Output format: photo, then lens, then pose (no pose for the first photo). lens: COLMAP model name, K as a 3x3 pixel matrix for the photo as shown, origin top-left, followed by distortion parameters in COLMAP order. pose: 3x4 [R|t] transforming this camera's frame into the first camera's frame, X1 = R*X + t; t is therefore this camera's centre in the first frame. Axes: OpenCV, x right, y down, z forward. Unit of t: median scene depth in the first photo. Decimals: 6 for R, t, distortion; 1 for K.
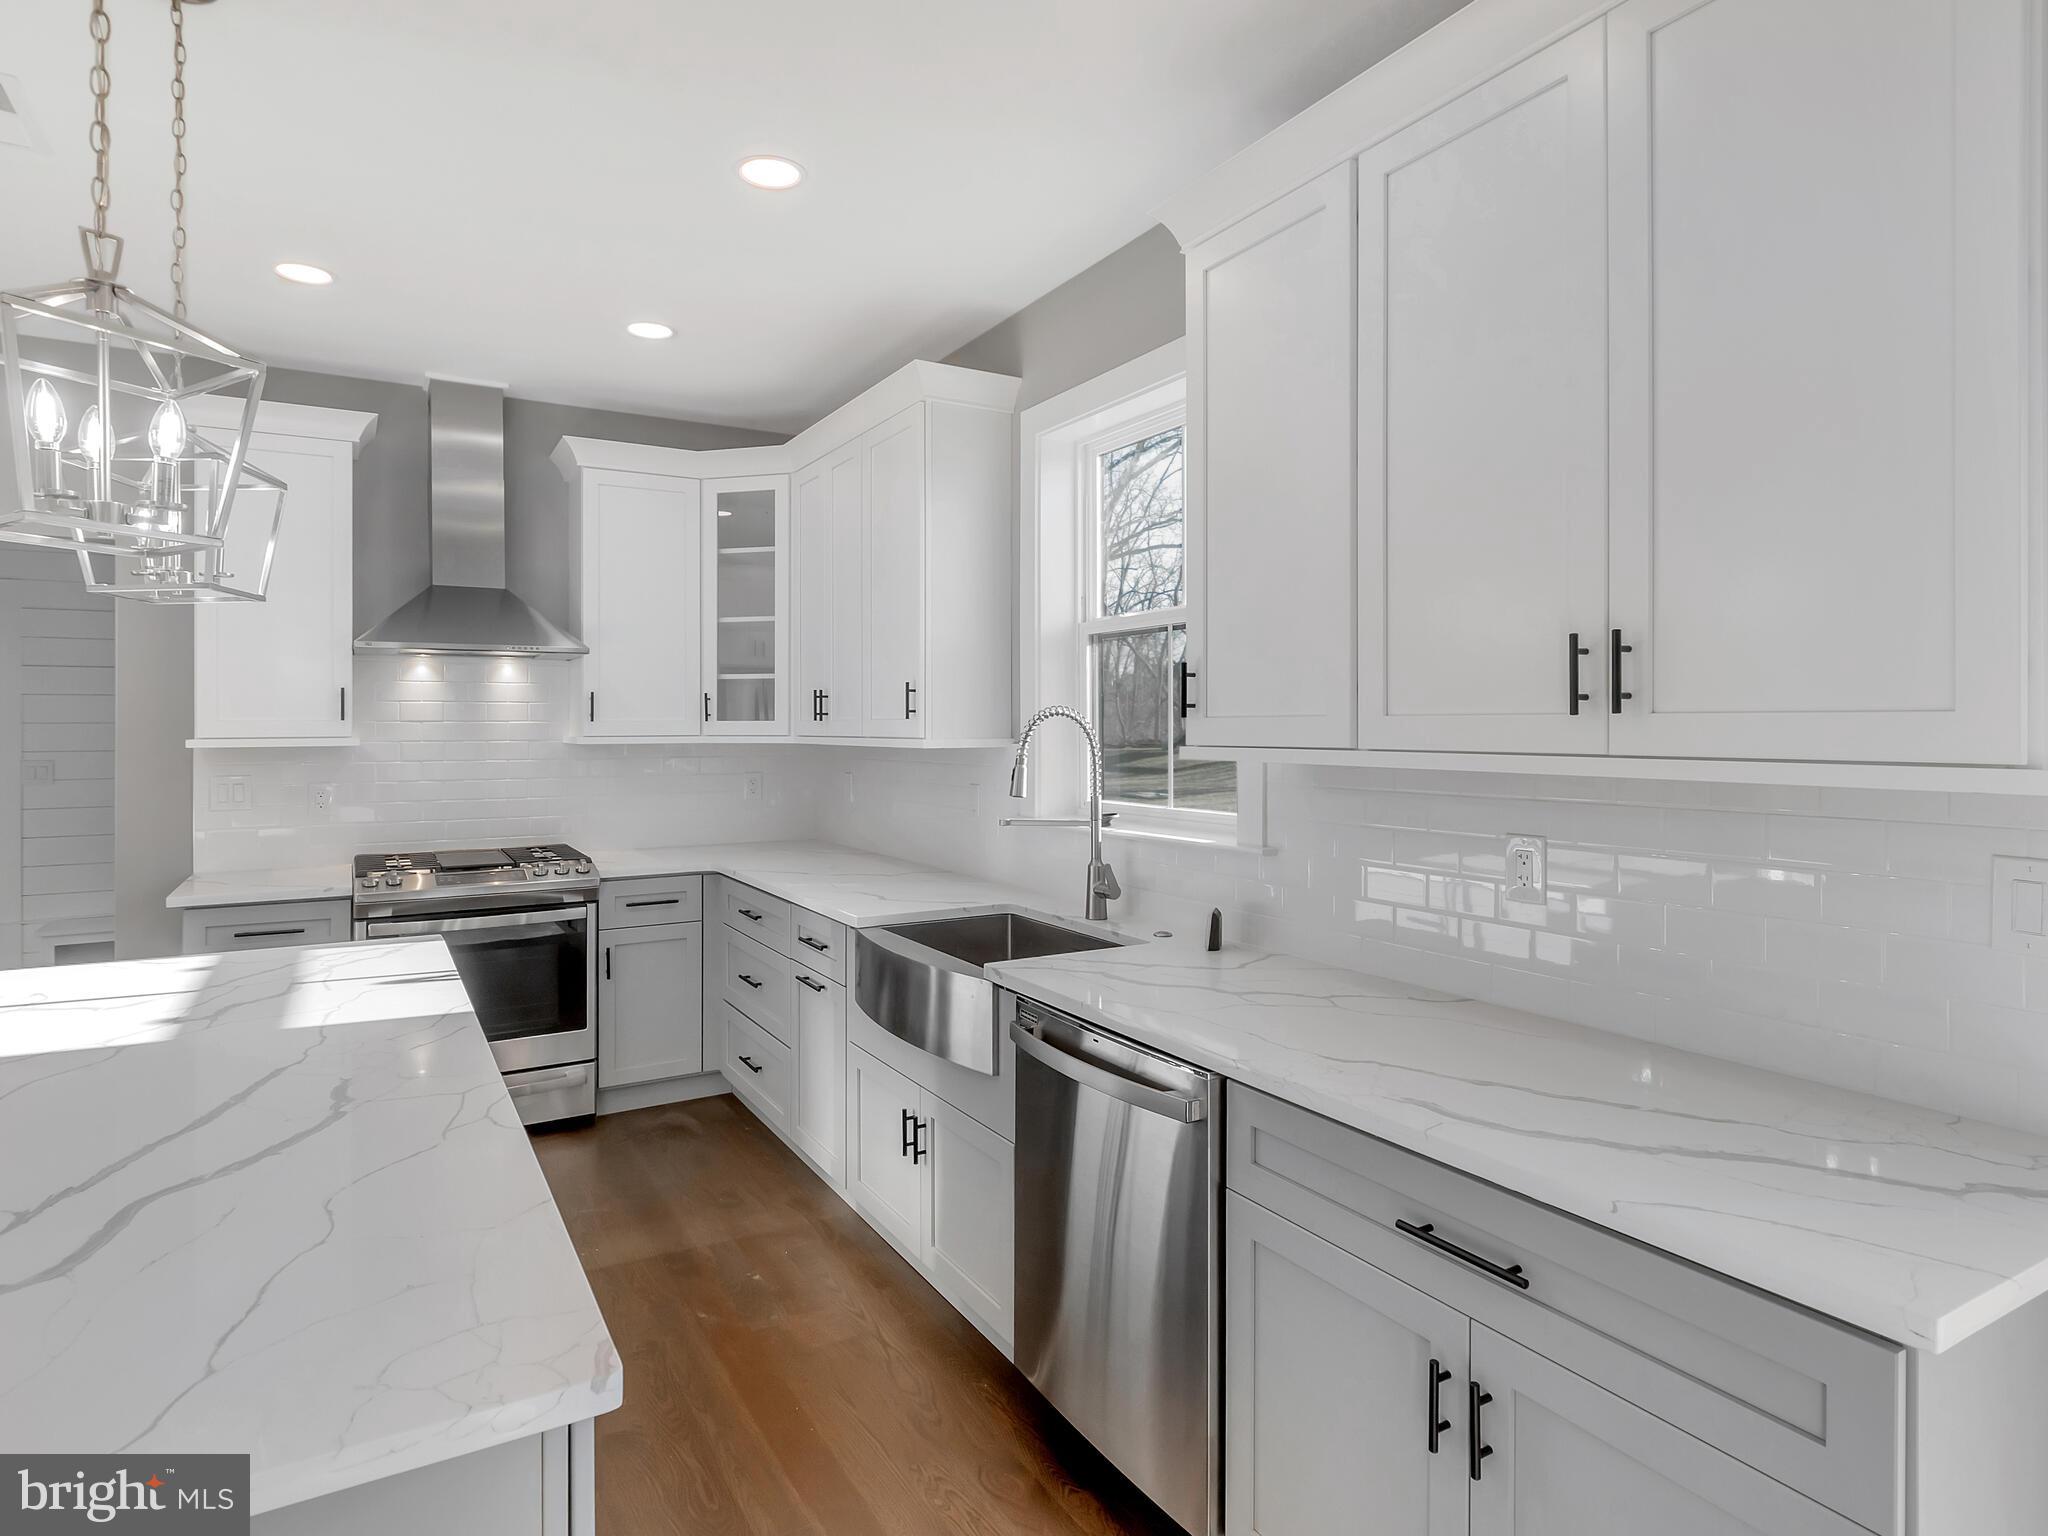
lens RADIAL K [[1117.8, 0, 1025.1], [0, 1117.8, 743.4], [0, 0, 1]] dist [-0.002811, 0.000267]
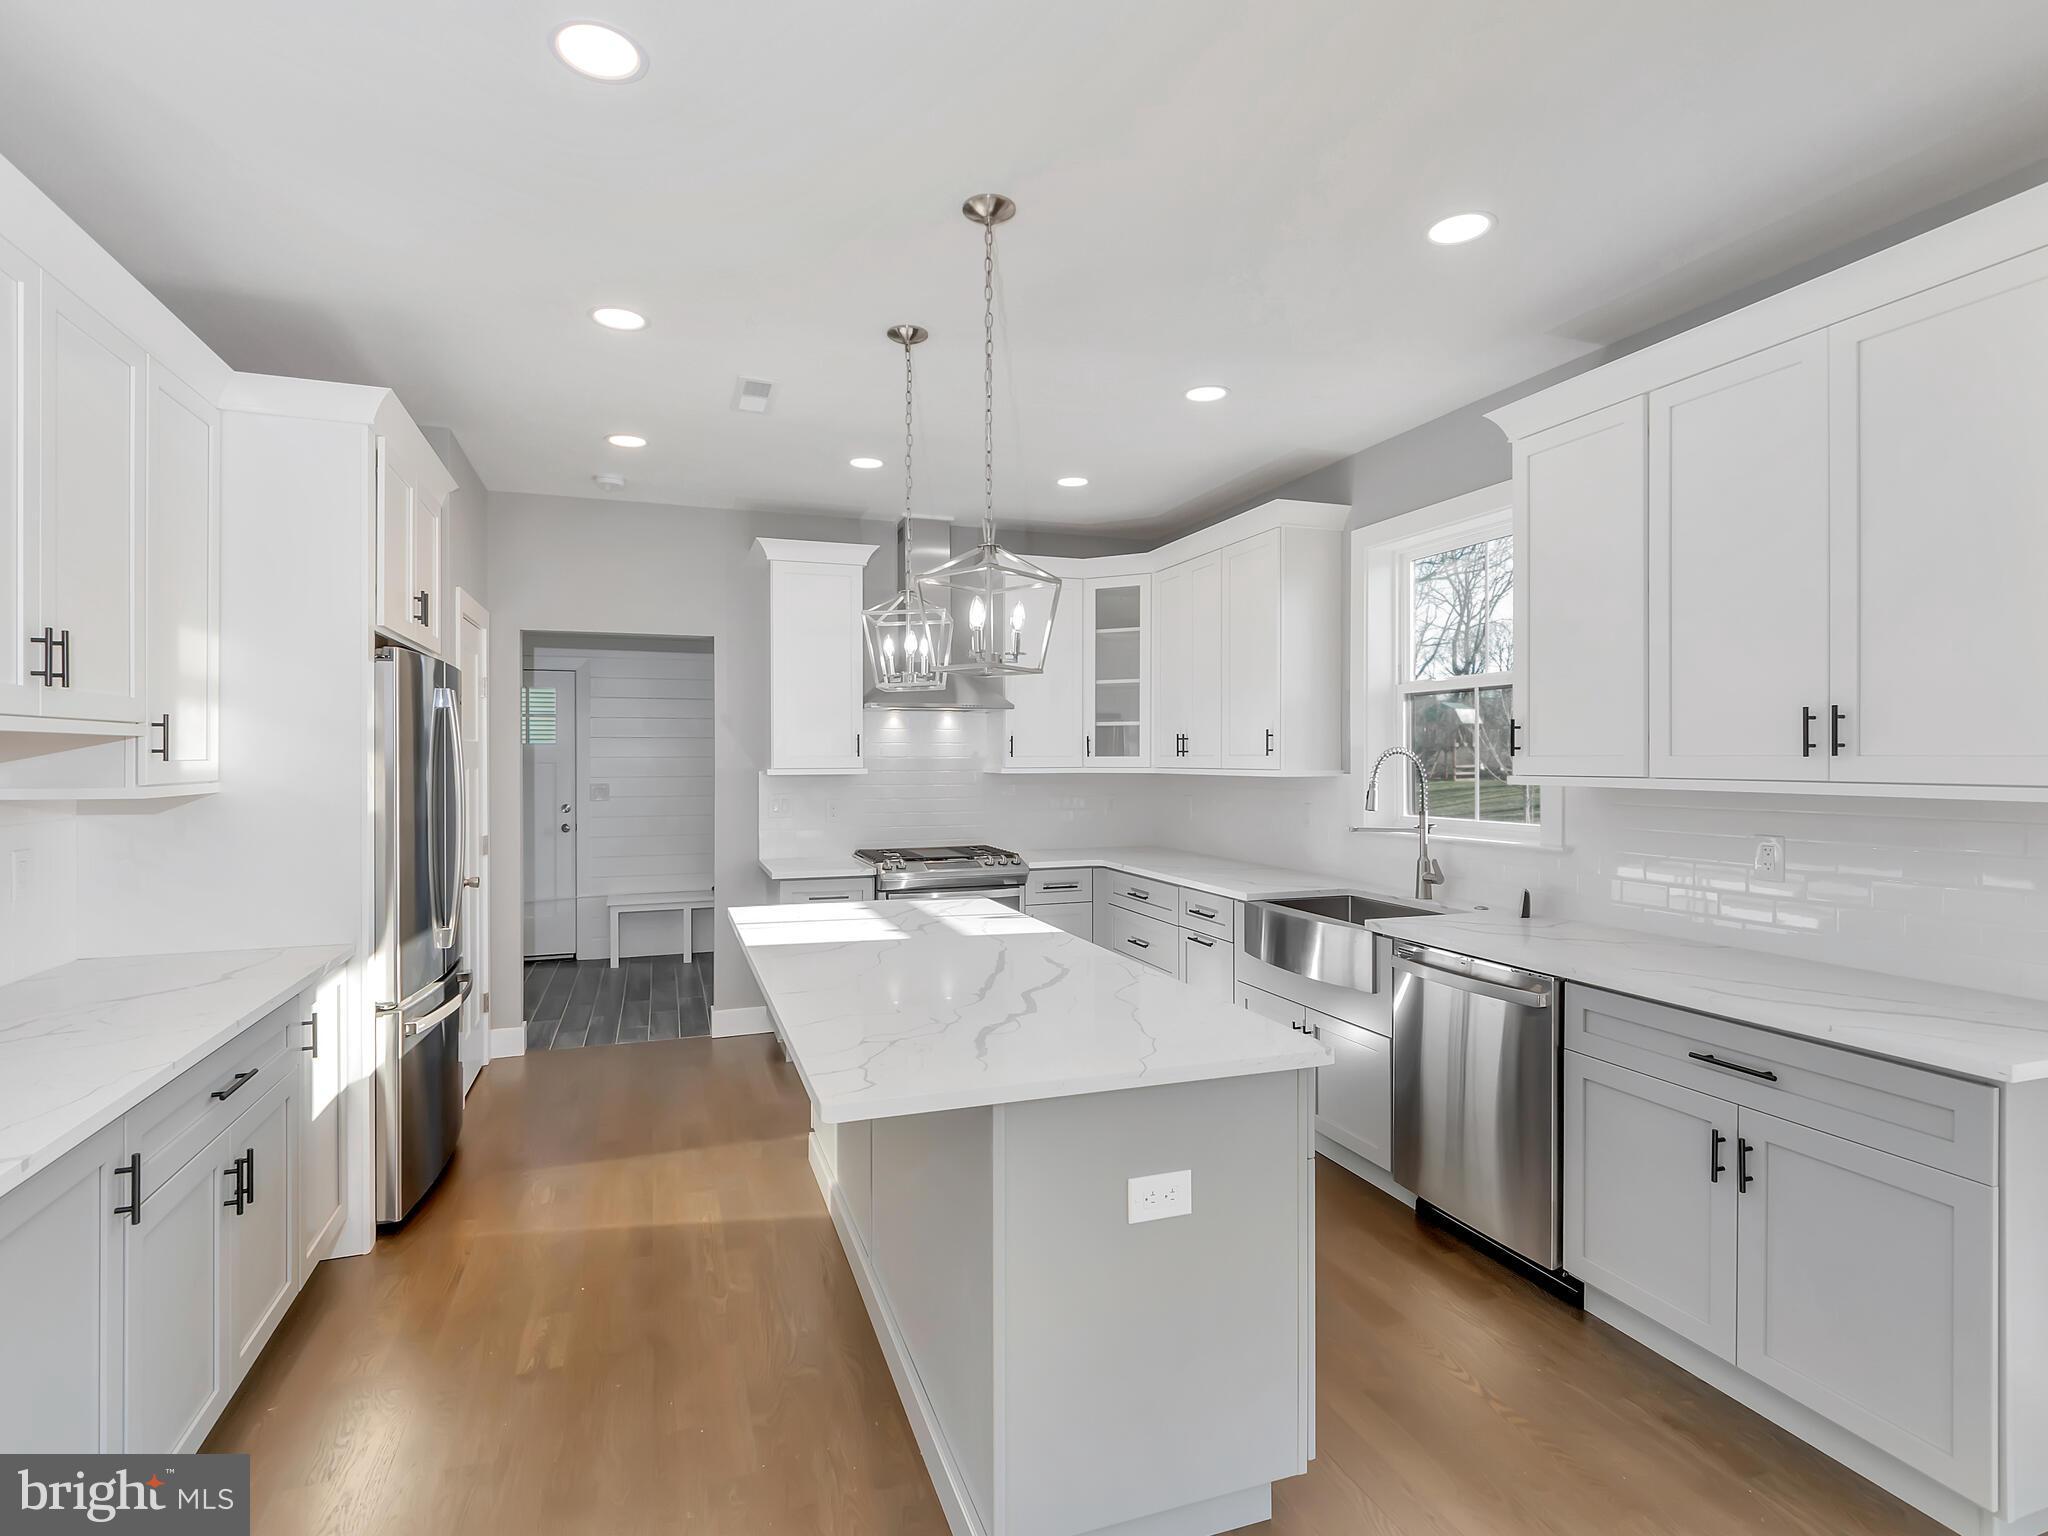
lens RADIAL K [[1029.6, 0, 1024.0], [0, 1029.6, 768.0], [0, 0, 1]] dist [-0.001280, -0.001997]
pose [[0.980964, 0.002528, -0.194171, -0.174349], [-0.003700, 0.999977, -0.005670, 0.002145], [0.194152, 0.006280, 0.980951, -0.359022]]
